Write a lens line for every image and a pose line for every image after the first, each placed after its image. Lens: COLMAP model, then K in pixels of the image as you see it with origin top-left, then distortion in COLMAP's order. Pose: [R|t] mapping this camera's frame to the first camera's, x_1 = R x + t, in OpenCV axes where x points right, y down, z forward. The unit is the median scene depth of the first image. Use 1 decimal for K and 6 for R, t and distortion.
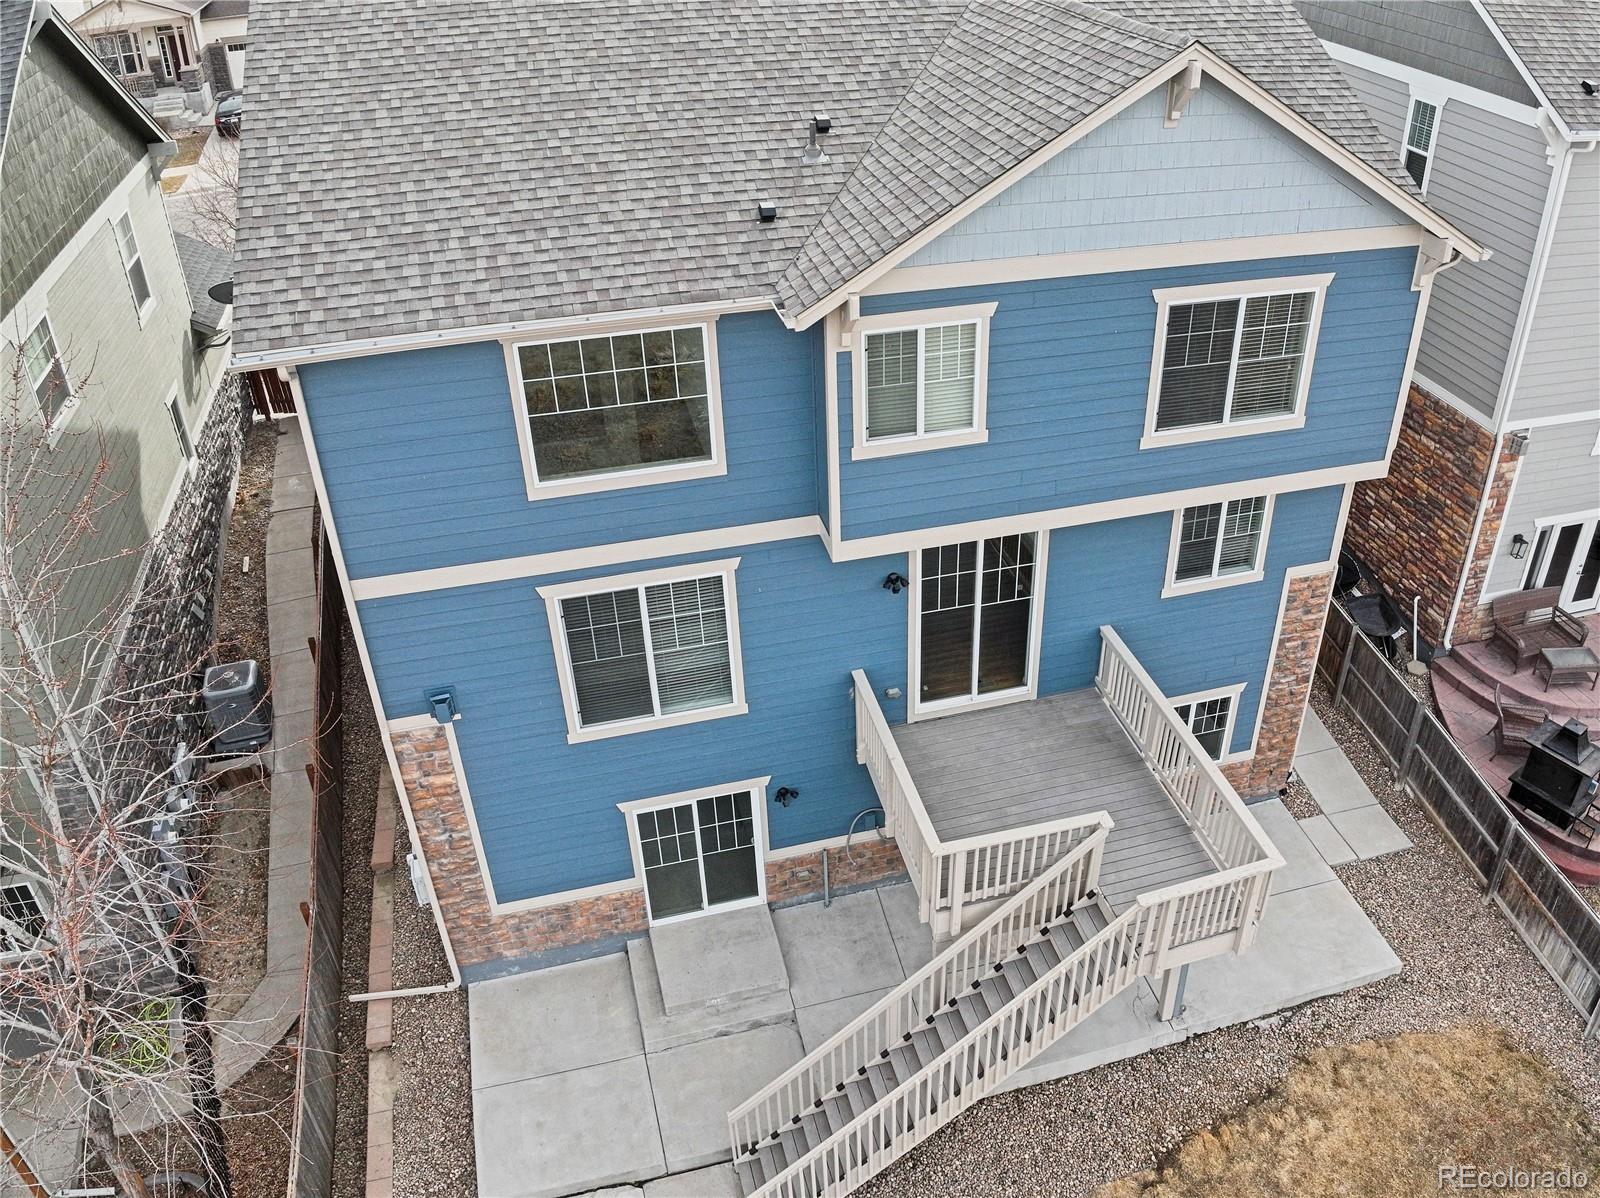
lens RADIAL K [[1308.5, 0, 892.4], [0, 1308.5, 571.2], [0, 0, 1]] dist [-0.125988, -0.002537]
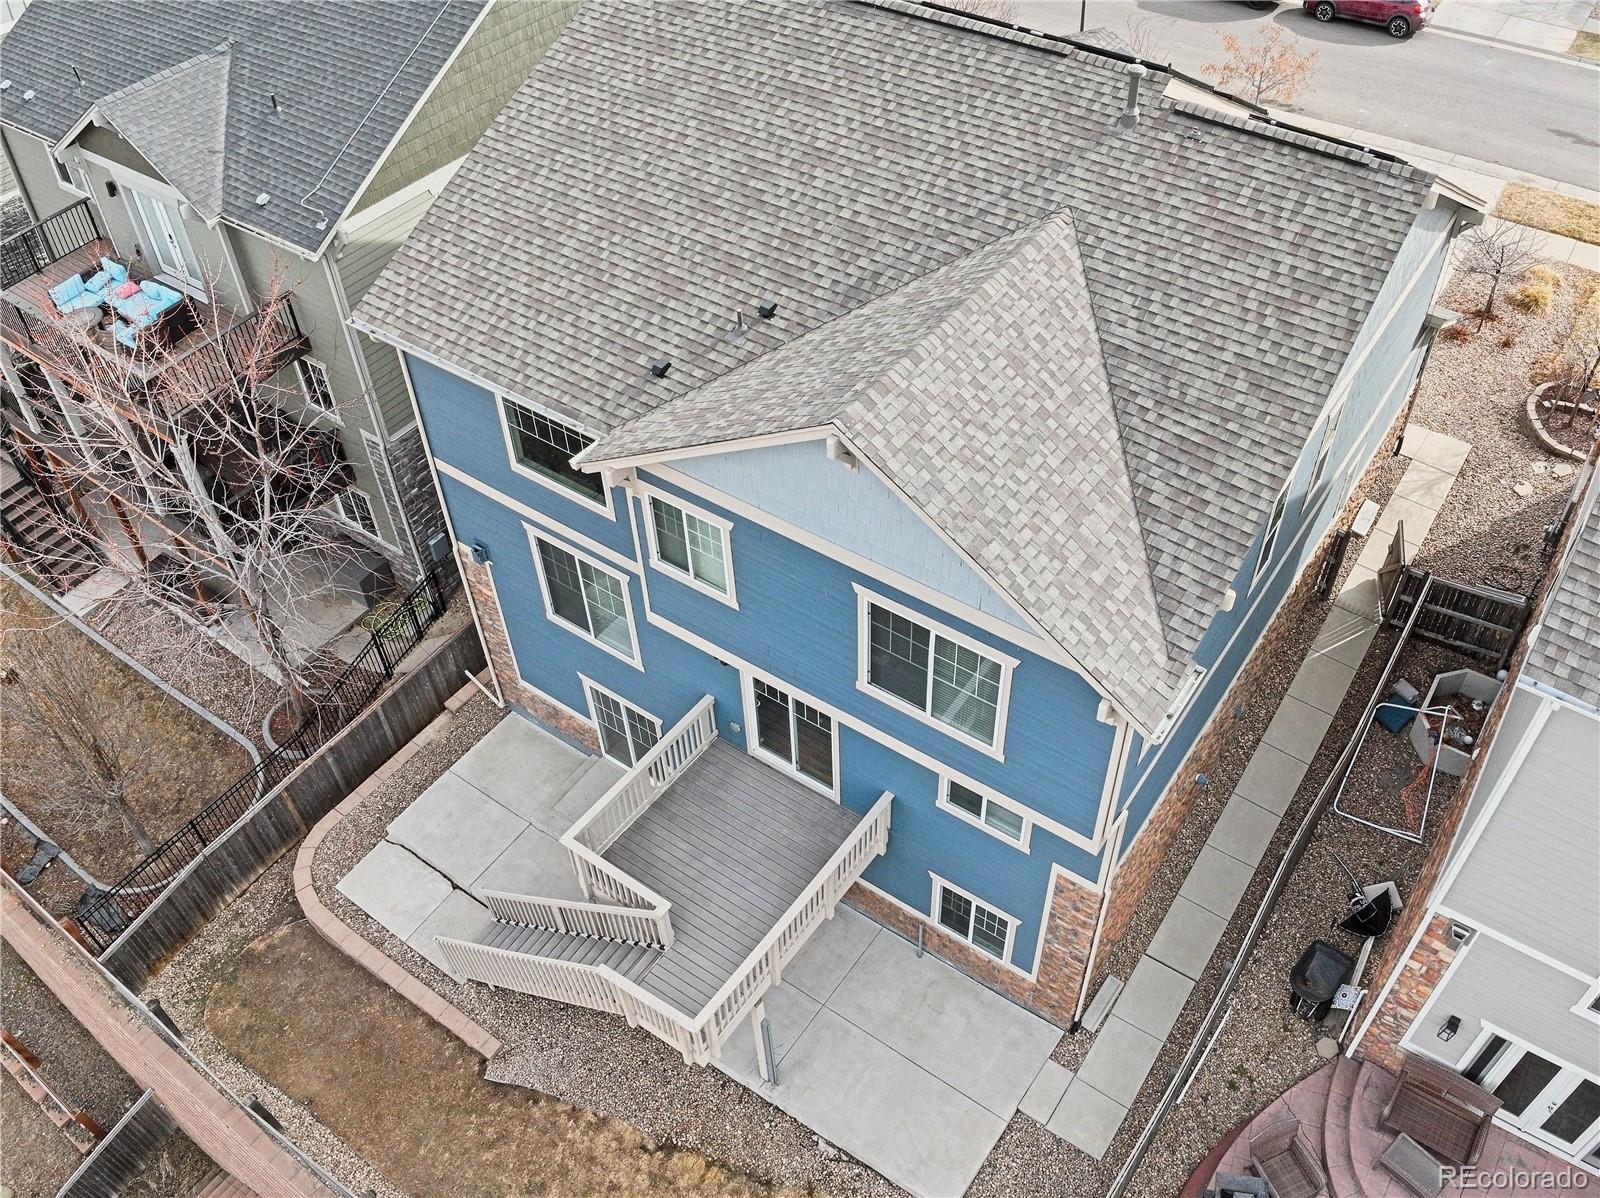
lens RADIAL K [[1349.1, 0, 847.7], [0, 1349.1, 549.7], [0, 0, 1]] dist [-0.111478, -0.016292]
pose [[0.629638, 0.529779, -0.568234, 0.758556], [-0.402485, 0.848055, 0.344686, -0.574572], [0.664501, 0.011678, 0.747196, 0.117656]]
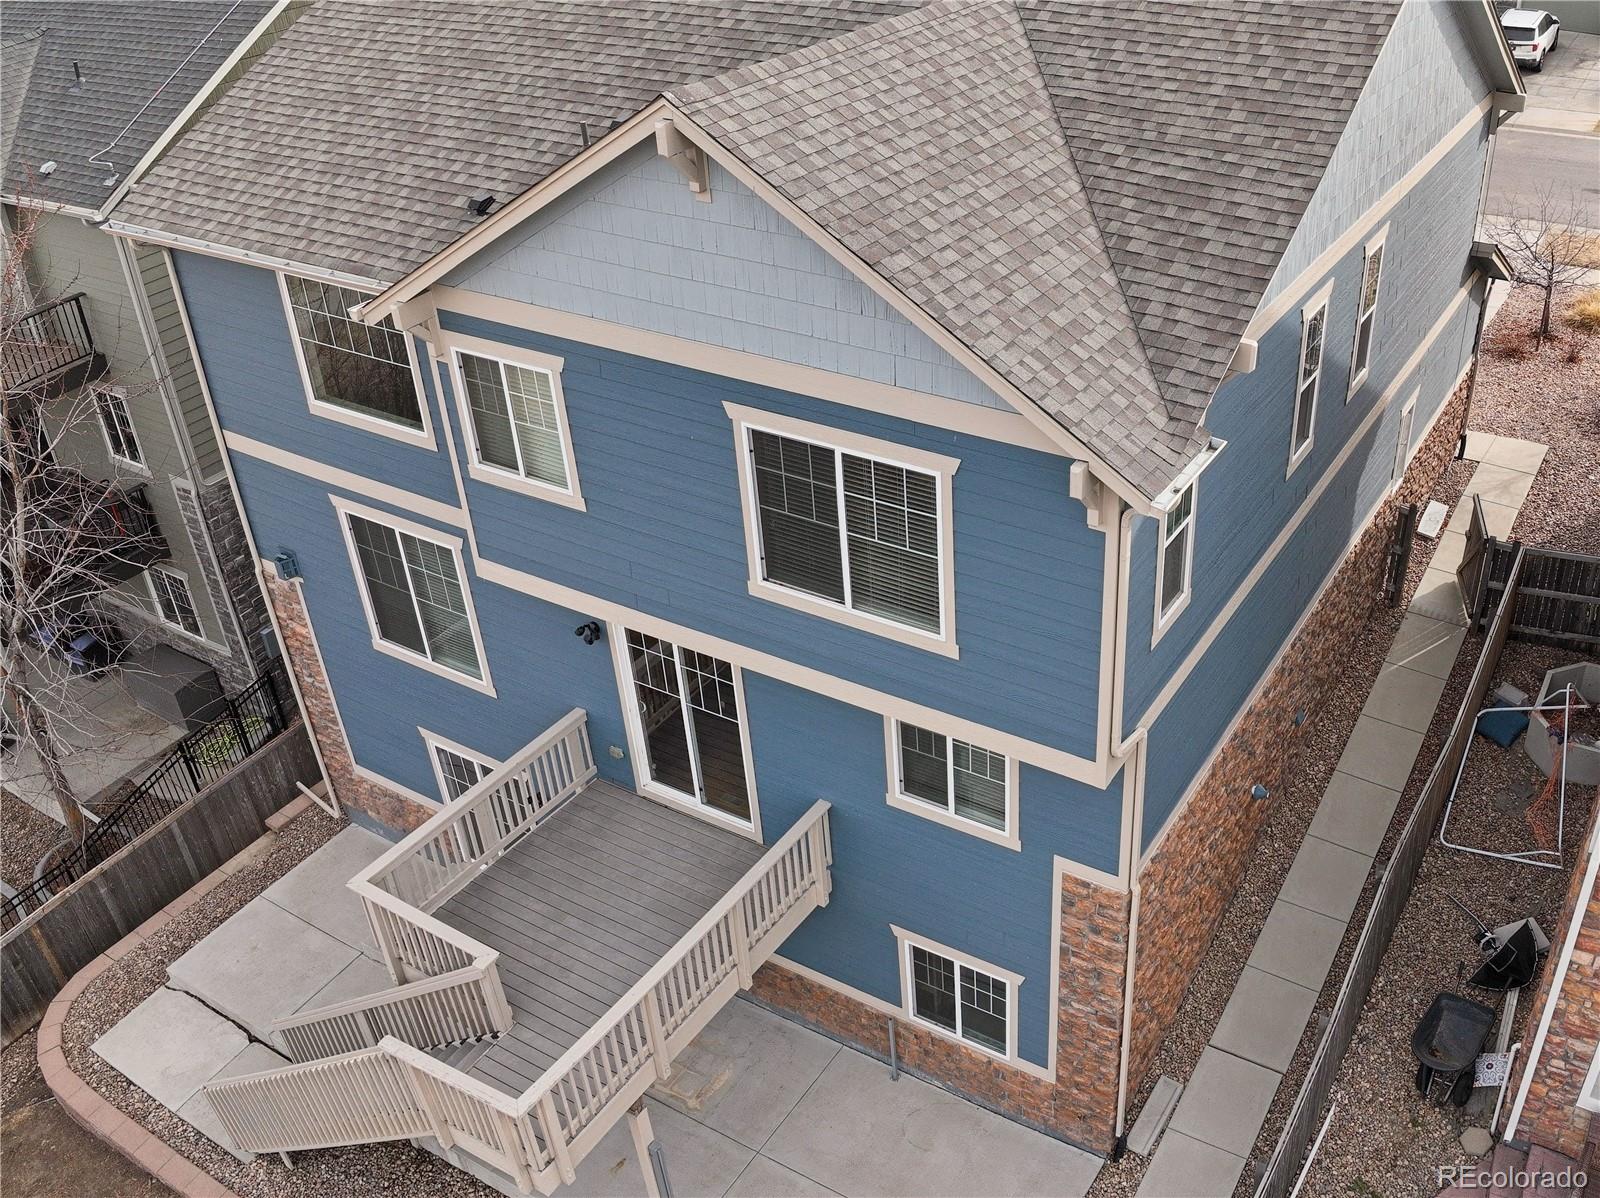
lens RADIAL K [[1467.7, 0, 993.5], [0, 1467.7, 563.8], [0, 0, 1]] dist [-0.116133, -0.009572]
pose [[0.705015, 0.365948, -0.607483, 0.800948], [-0.368461, 0.920908, 0.127138, -0.268964], [0.605962, 0.134200, 0.784092, 0.377073]]
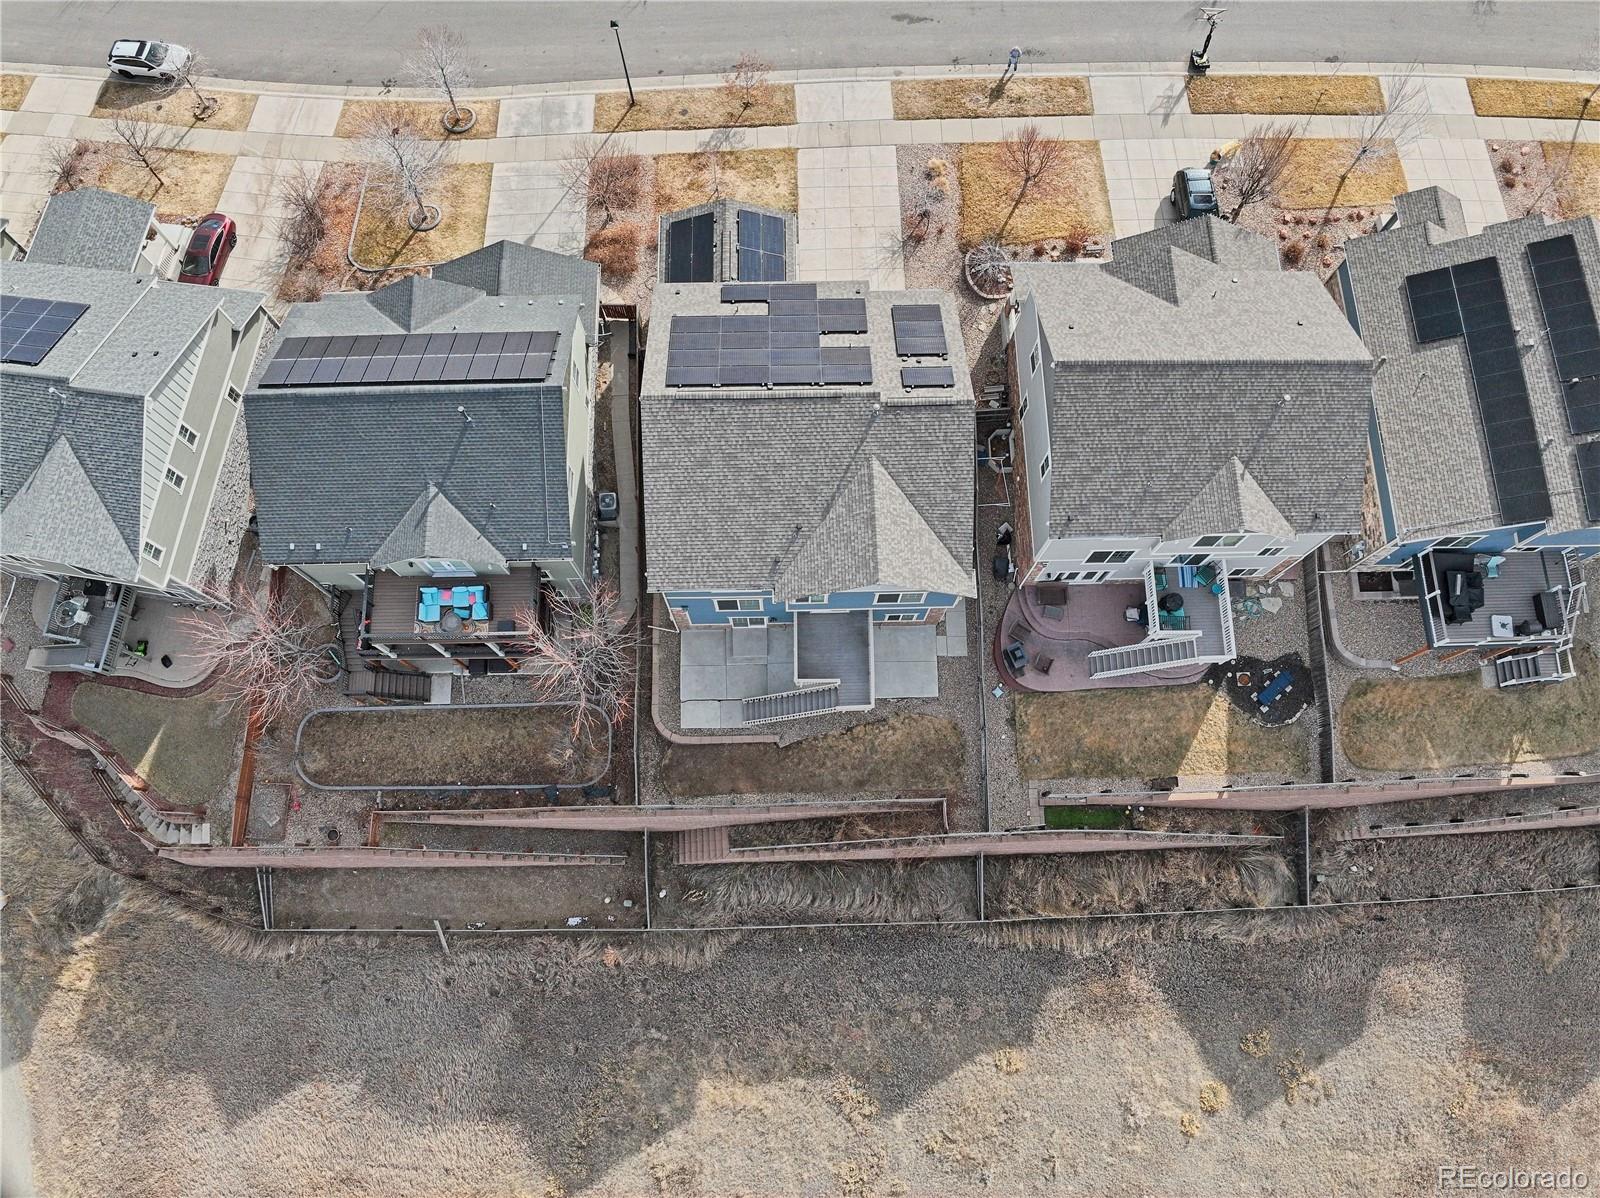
lens RADIAL K [[1284.4, 0, 744.9], [0, 1284.4, 599.0], [0, 0, 1]] dist [-0.132505, -0.005187]
pose [[0.960528, 0.258030, -0.103951, 0.211346], [-0.116044, 0.711275, 0.693268, -2.502974], [0.252822, -0.653841, 0.713143, -1.625613]]
